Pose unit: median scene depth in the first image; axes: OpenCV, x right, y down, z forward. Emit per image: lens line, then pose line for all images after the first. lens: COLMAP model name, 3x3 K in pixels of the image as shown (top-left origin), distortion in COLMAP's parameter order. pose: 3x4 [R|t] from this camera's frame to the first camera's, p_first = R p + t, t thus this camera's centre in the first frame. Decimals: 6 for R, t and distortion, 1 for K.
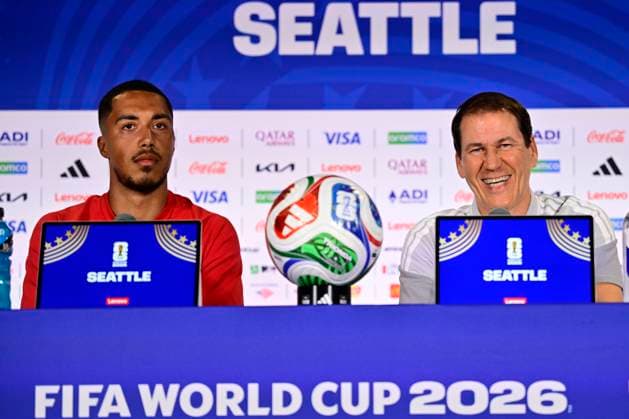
lens RADIAL K [[2266.0, 0, 386.2], [0, 2266.0, 209.4], [0, 0, 1]] dist [0.269723, 0.276861]
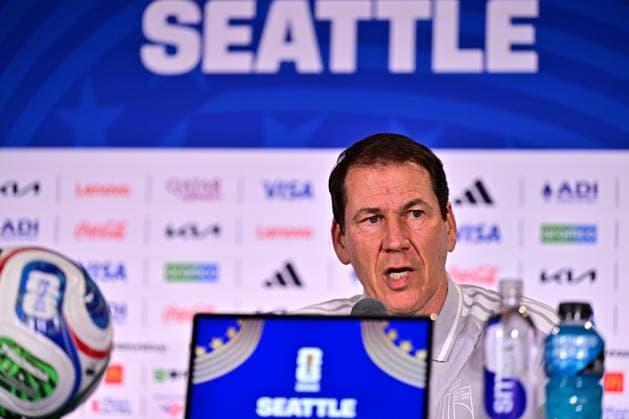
lens RADIAL K [[2788.6, 0, 314.5], [0, 2788.6, 209.5], [0, 0, 1]] dist [0.163184, -0.477703]
pose [[0.989604, 0.011097, -0.143390, 0.170329], [-0.014521, 0.999633, -0.022852, -0.008791], [0.143084, 0.024696, 0.989402, 0.219179]]
